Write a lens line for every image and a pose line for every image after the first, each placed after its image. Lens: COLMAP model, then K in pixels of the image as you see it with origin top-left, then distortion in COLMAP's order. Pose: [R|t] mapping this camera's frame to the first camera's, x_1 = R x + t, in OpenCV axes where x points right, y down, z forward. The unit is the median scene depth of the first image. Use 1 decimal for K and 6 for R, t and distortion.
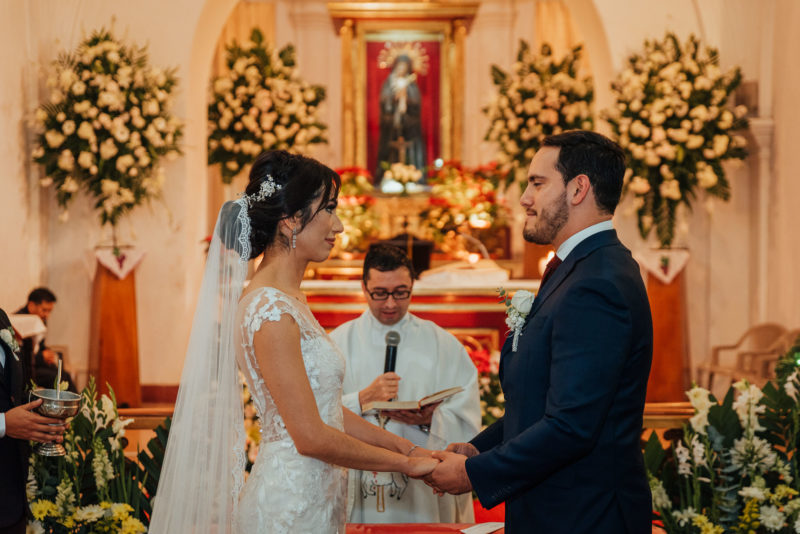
lens RADIAL K [[1161.4, 0, 400.0], [0, 1161.4, 267.0], [0, 0, 1]] dist [0.029628, -0.082658]
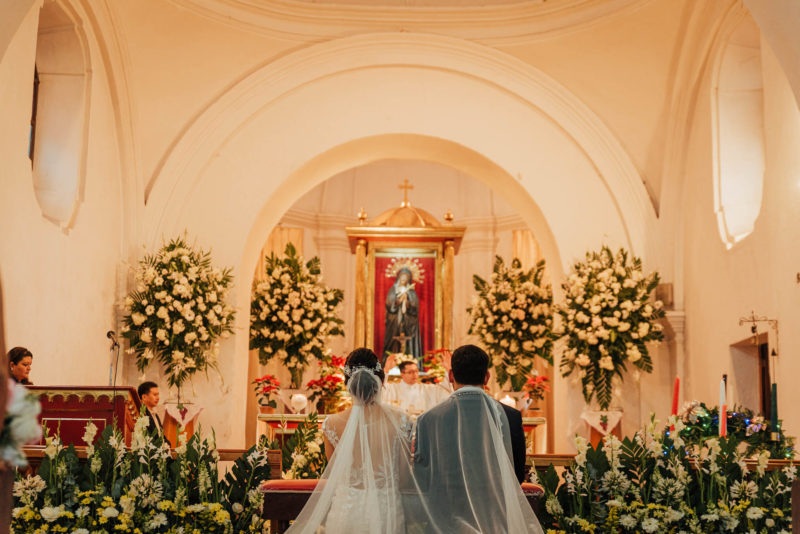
lens RADIAL K [[1044.0, 0, 400.4], [0, 1044.0, 295.4], [0, 0, 1]] dist [0.023132, 0.056092]
pose [[0.999924, 0.011131, -0.005365, 0.006627], [-0.011884, 0.985256, -0.170671, 0.061037], [0.003386, 0.170721, 0.985314, -0.168214]]
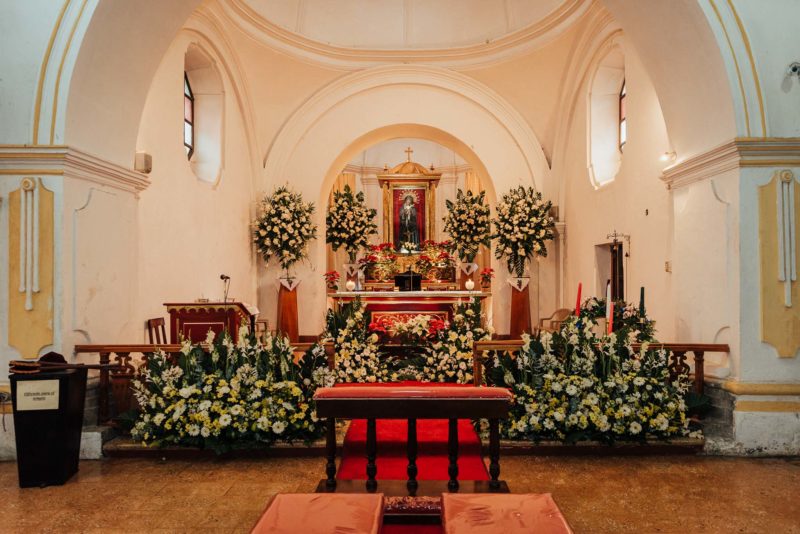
lens RADIAL K [[504.4, 0, 400.0], [0, 504.4, 267.0], [0, 0, 1]] dist [0.016625, 0.000235]
pose [[0.999795, -0.006323, -0.019258, 0.004789], [0.005604, 0.999293, -0.037163, 0.000442], [0.019480, 0.037048, 0.999124, -0.029595]]
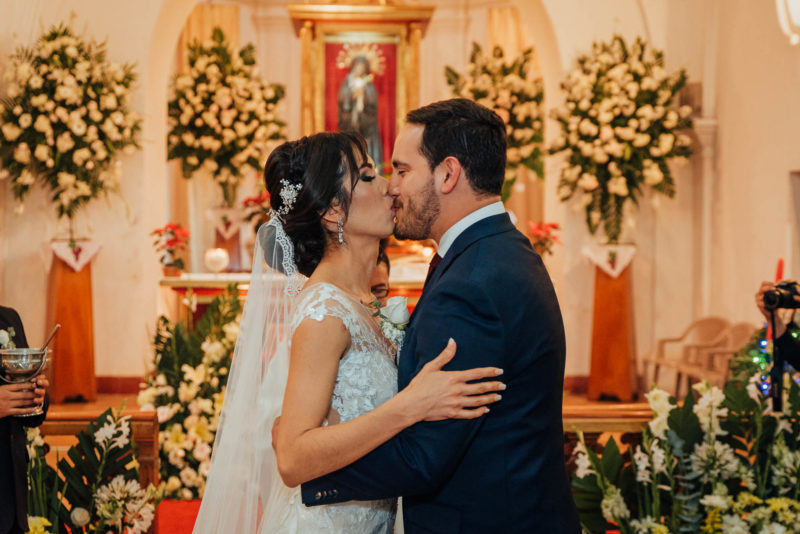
lens RADIAL K [[1089.6, 0, 404.4], [0, 1089.6, 236.9], [0, 0, 1]] dist [0.001170, 0.006830]
pose [[0.999188, 0.004873, 0.040005, 0.005449], [-0.004012, 0.999759, -0.021587, -0.000277], [-0.040100, 0.021409, 0.998966, 0.045671]]
